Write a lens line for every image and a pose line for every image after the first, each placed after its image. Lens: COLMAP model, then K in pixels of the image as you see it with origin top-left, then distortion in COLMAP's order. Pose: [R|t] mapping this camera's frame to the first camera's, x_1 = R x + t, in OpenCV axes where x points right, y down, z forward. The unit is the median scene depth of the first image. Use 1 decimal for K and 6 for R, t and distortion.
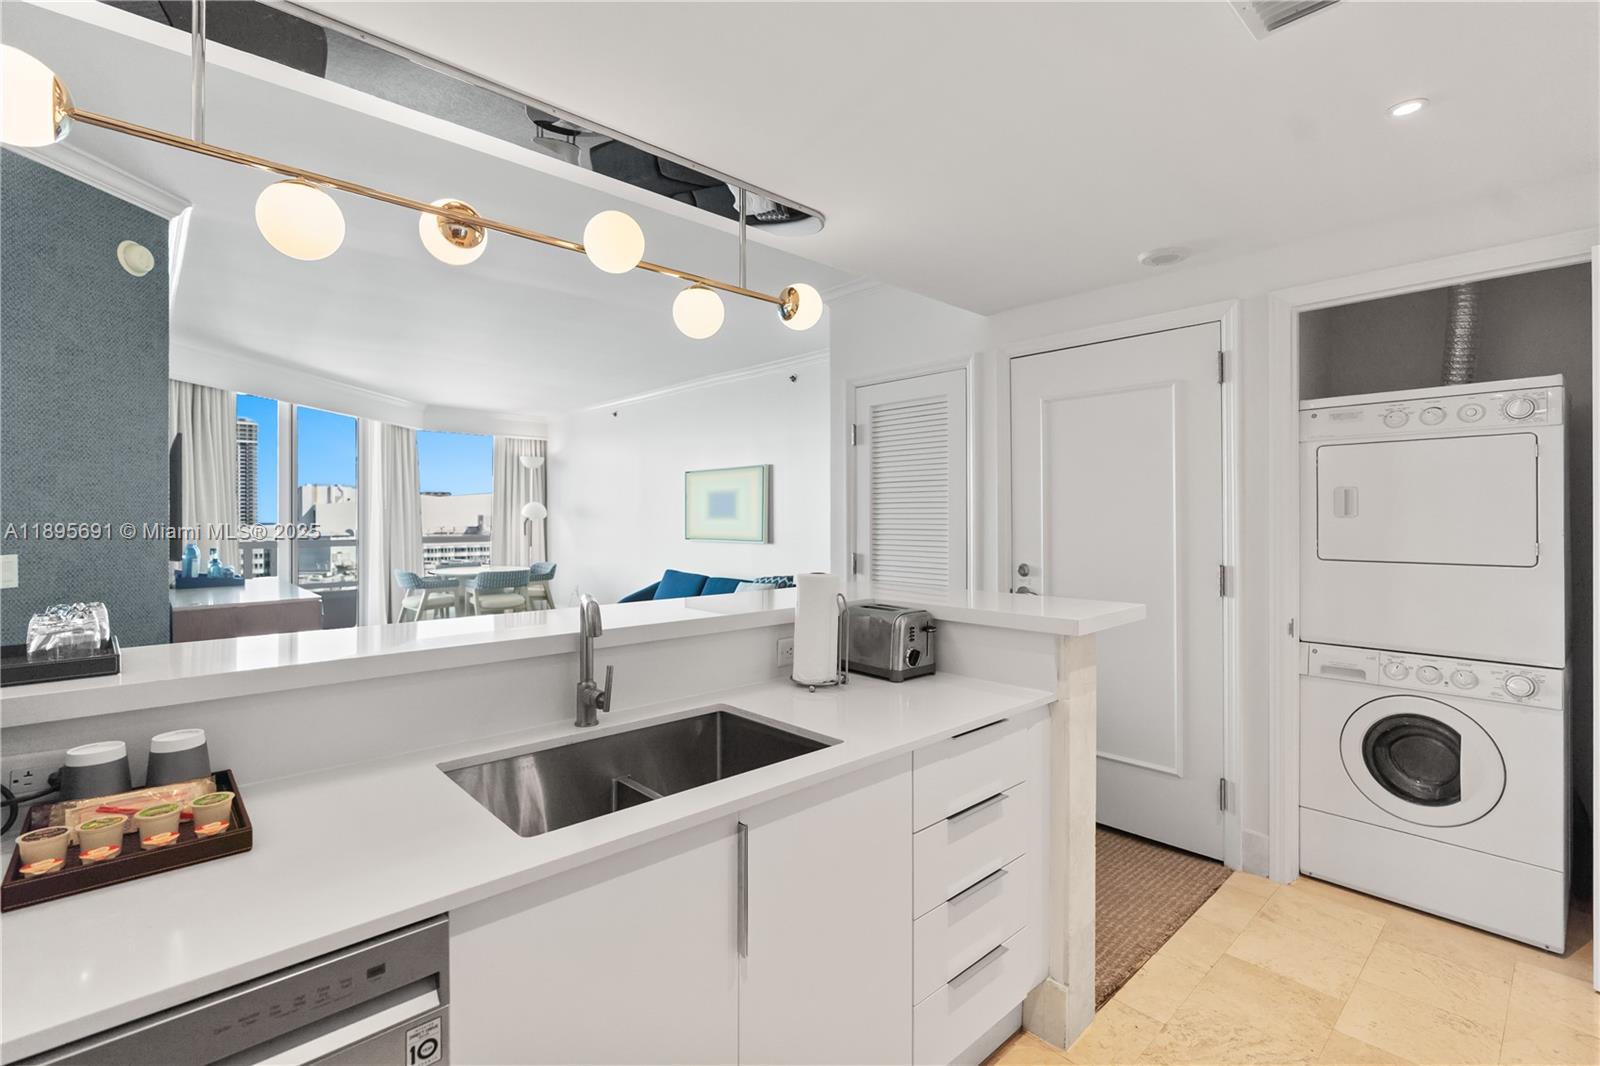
lens RADIAL K [[720.5, 0, 770.2], [0, 720.5, 515.2], [0, 0, 1]] dist [-0.000255, 0.000322]
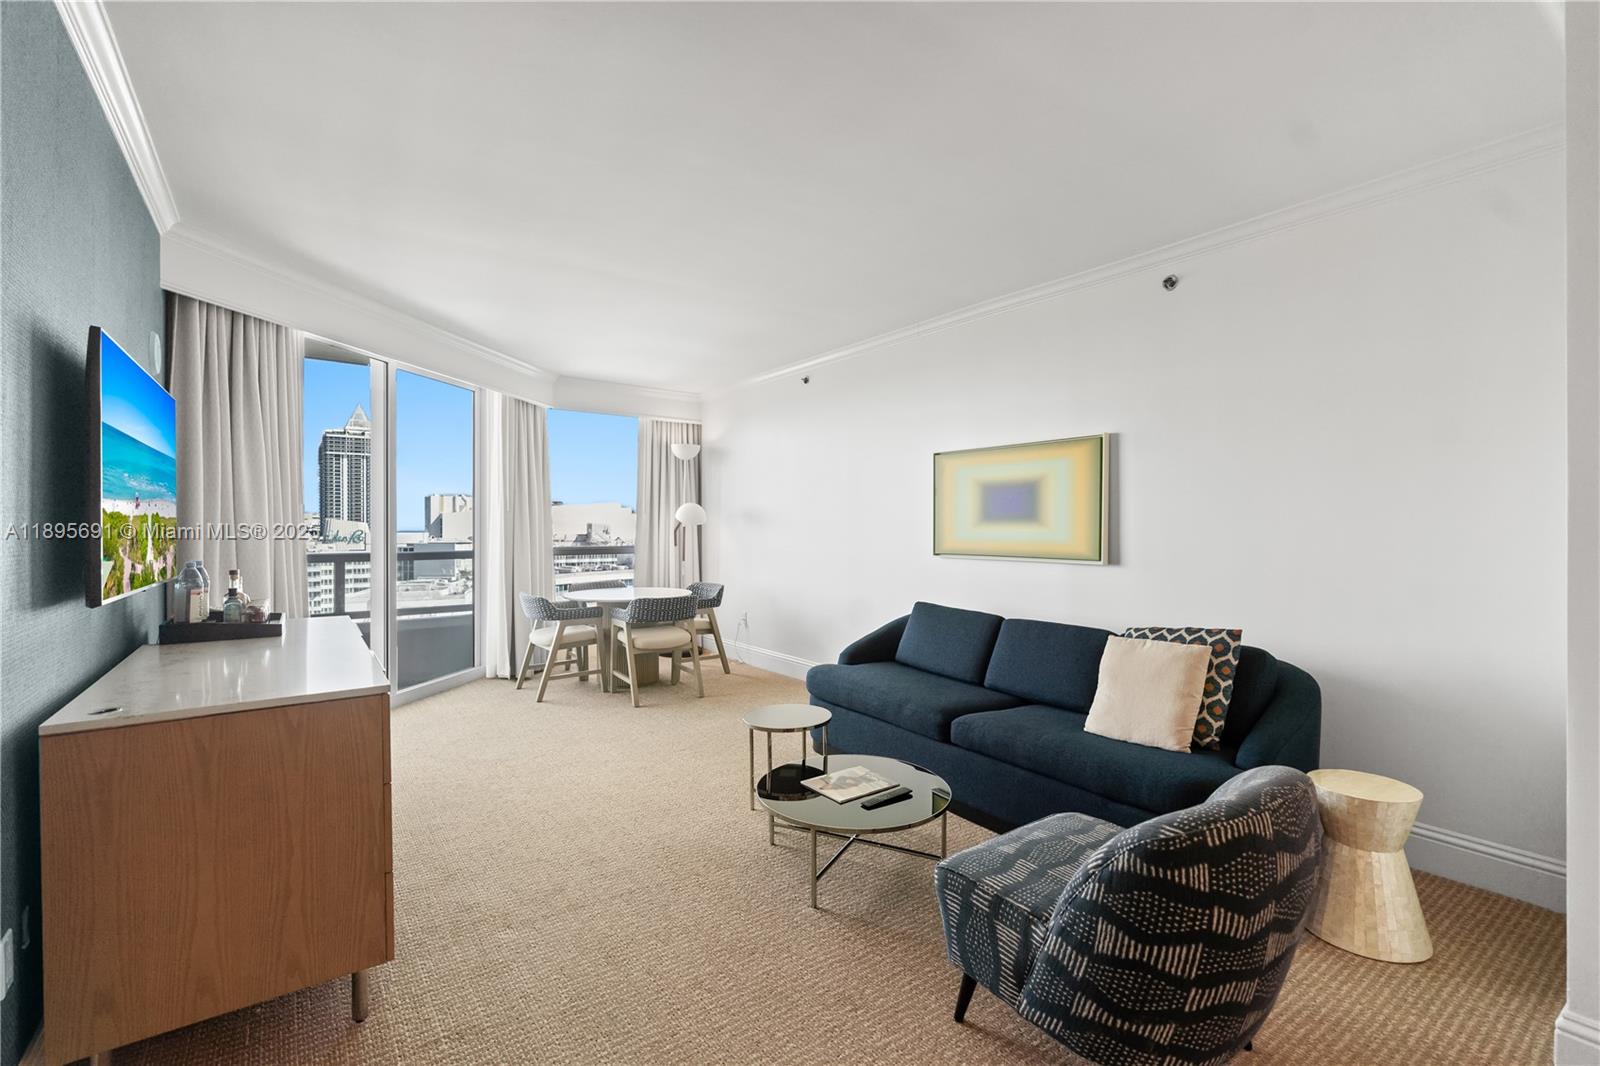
lens RADIAL K [[718.7, 0, 769.1], [0, 718.7, 528.2], [0, 0, 1]] dist [-0.001997, -0.000119]
pose [[0.990706, 0.003824, -0.135970, -0.233954], [-0.003125, 0.999981, 0.005359, 0.007253], [0.135988, -0.004884, 0.990698, 0.425118]]
